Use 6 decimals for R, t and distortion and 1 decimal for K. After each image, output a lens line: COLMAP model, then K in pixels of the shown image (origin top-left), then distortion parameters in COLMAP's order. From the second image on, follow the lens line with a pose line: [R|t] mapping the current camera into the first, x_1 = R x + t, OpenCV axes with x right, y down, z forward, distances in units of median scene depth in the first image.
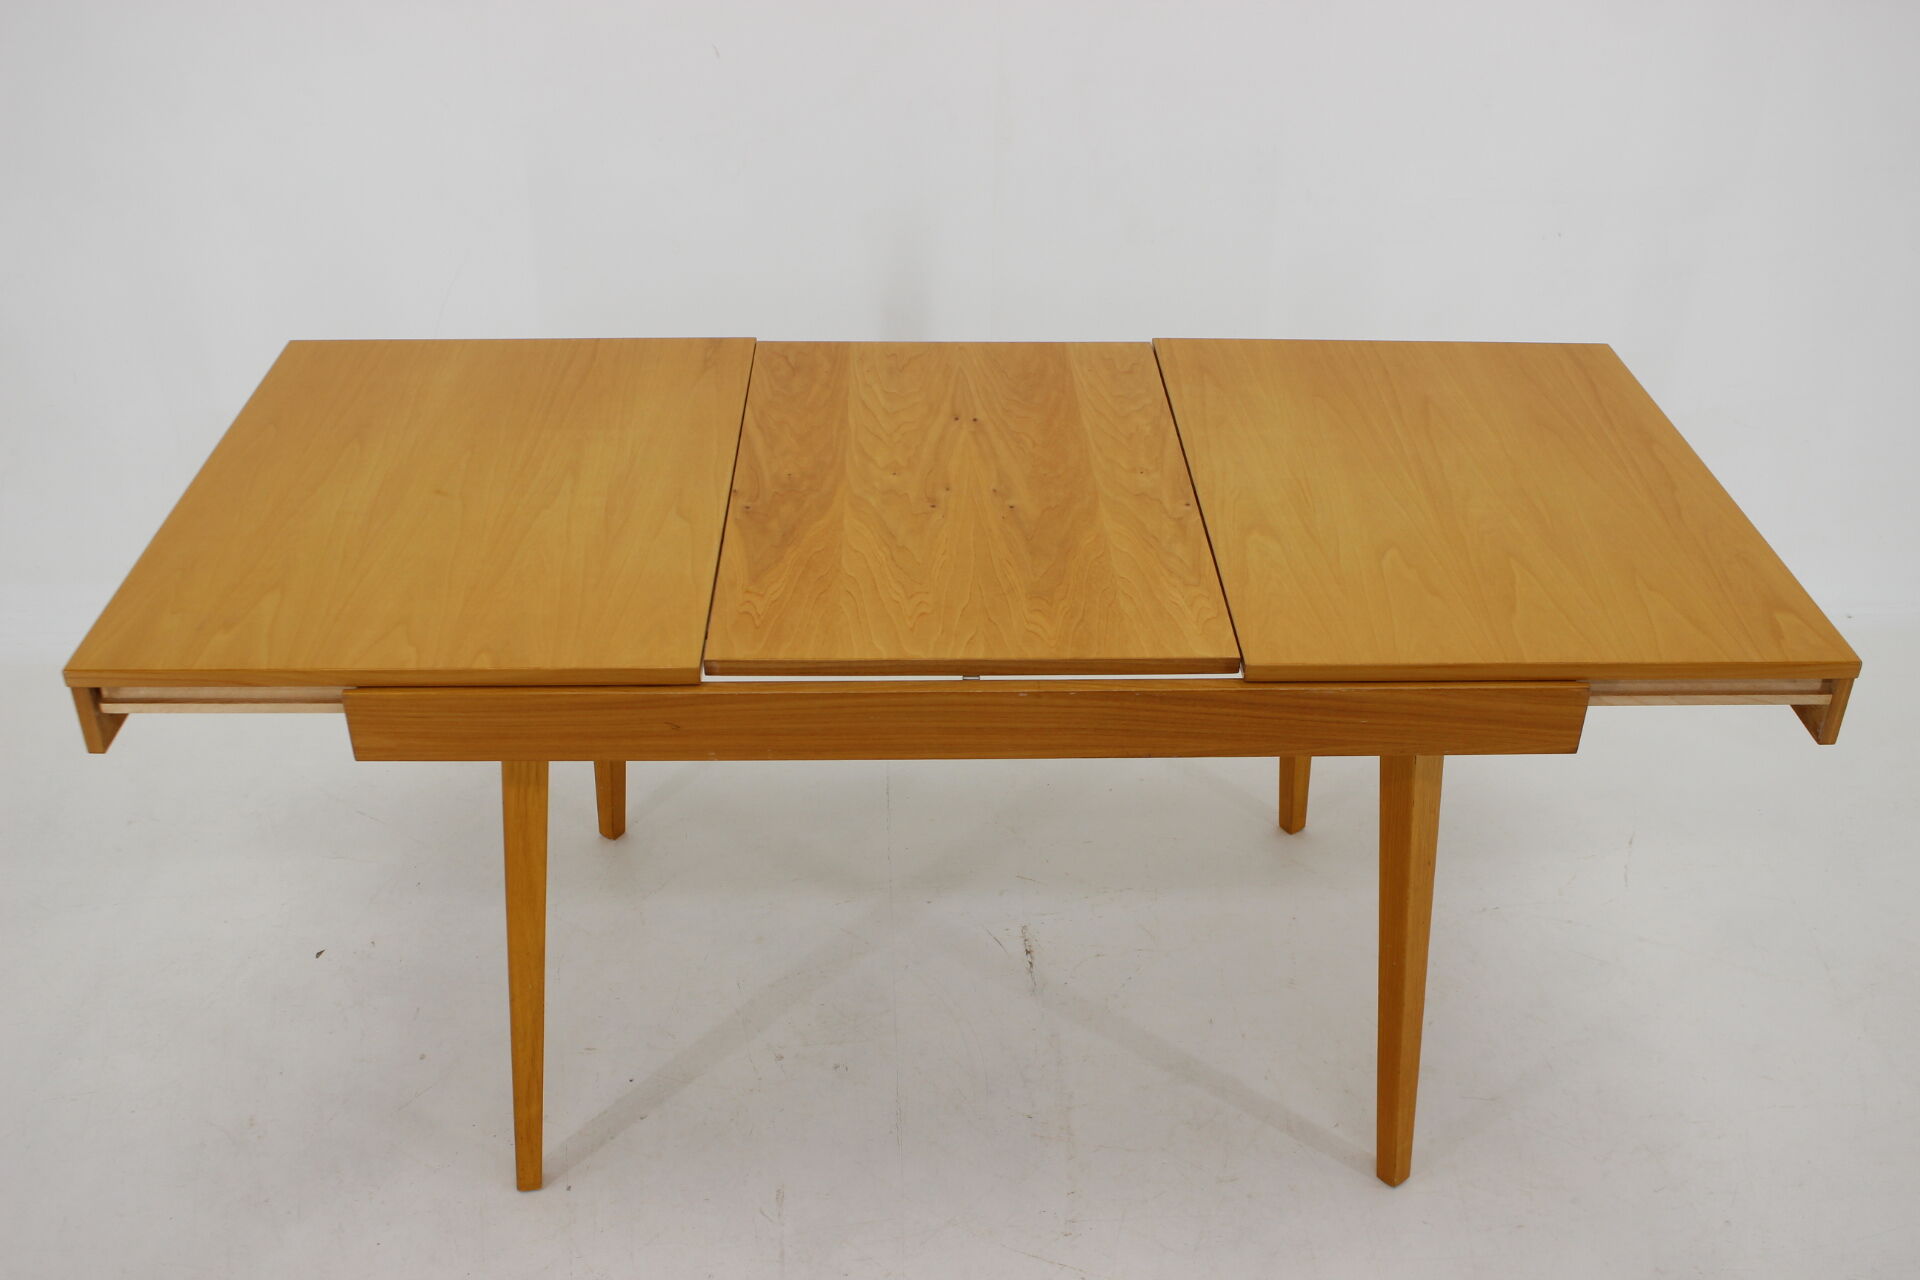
lens RADIAL K [[1868.3, 0, 960.0], [0, 1868.3, 640.0], [0, 0, 1]] dist [-0.090689, 0.006941]
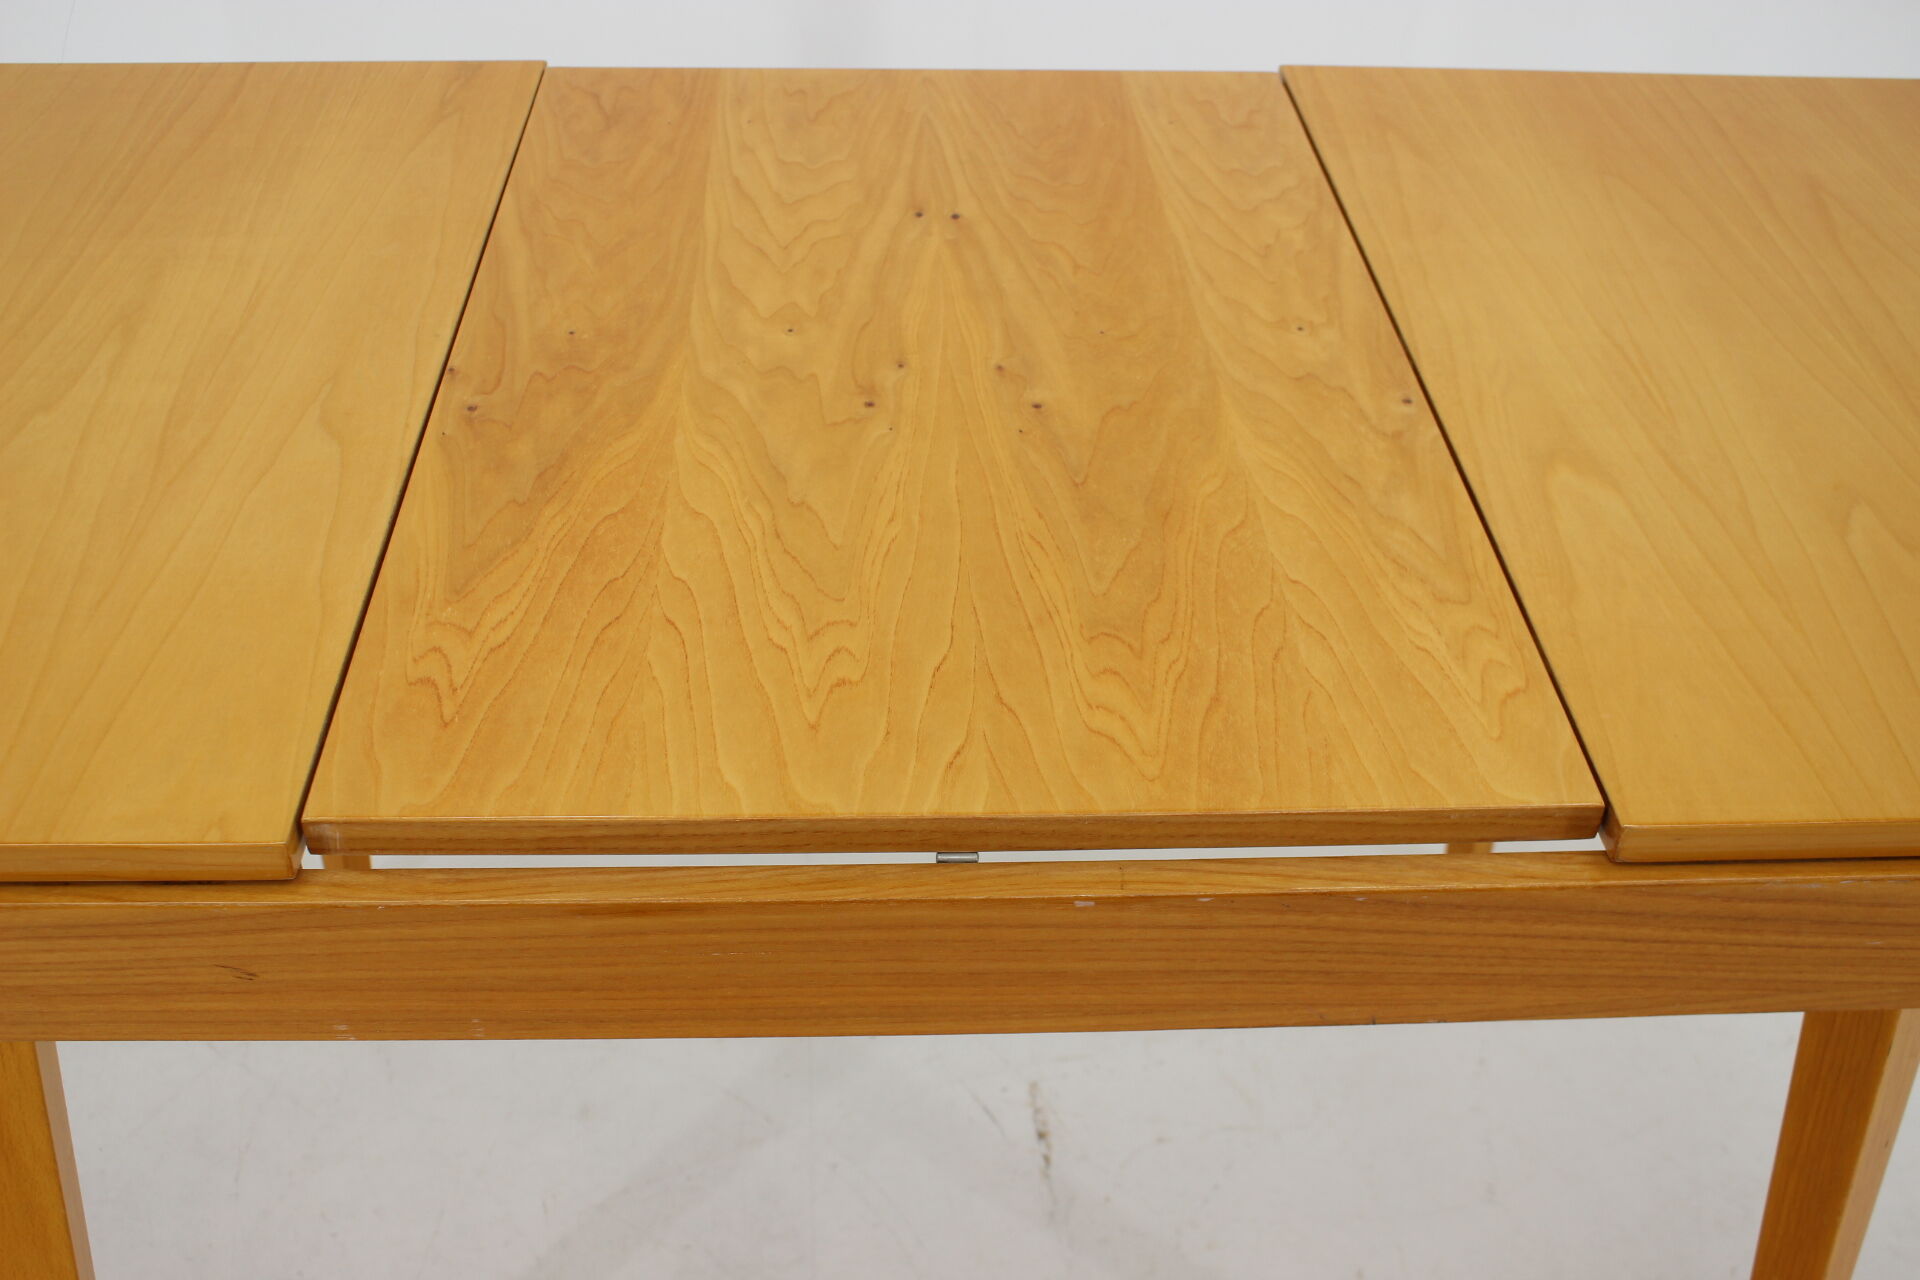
lens RADIAL K [[1973.8, 0, 960.0], [0, 1973.8, 640.0], [0, 0, 1]] dist [-0.109372, 0.111956]
pose [[0.999792, -0.001414, 0.020339, -0.001890], [-0.000592, 0.995156, 0.098309, -0.061876], [-0.020379, -0.098300, 0.994948, 0.506265]]
